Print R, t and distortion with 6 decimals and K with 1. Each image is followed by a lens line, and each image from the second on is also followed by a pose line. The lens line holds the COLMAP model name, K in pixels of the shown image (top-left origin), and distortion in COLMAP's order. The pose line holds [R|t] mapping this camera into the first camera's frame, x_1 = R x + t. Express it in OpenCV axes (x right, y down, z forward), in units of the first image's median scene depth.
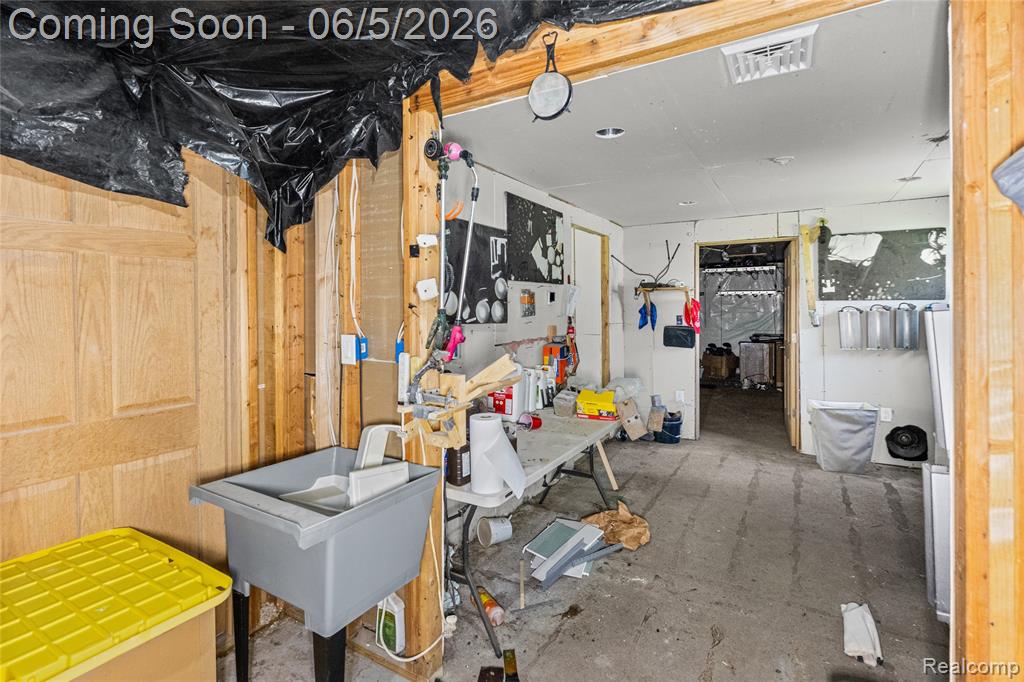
lens RADIAL K [[485.5, 0, 514.9], [0, 485.5, 314.3], [0, 0, 1]] dist [-0.006162, 0.000107]
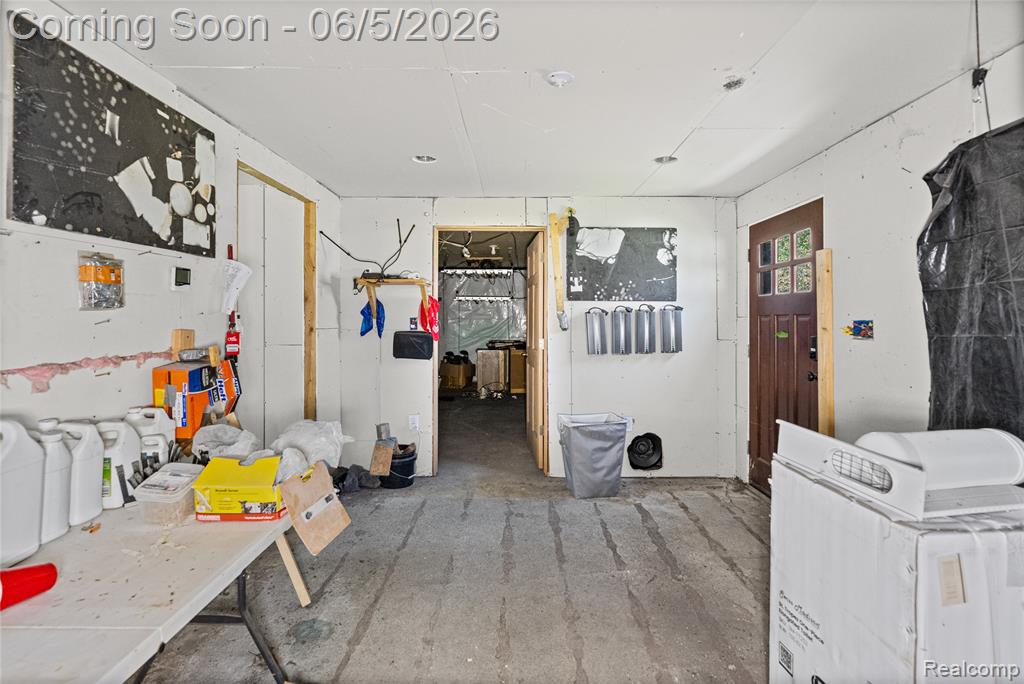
lens RADIAL K [[485.5, 0, 514.9], [0, 485.5, 315.3], [0, 0, 1]] dist [-0.006162, 0.000107]
pose [[0.865935, 0.008971, 0.500077, 0.105745], [-0.000511, 0.999854, -0.017052, 0.013486], [-0.500157, 0.014511, 0.865813, 0.287364]]
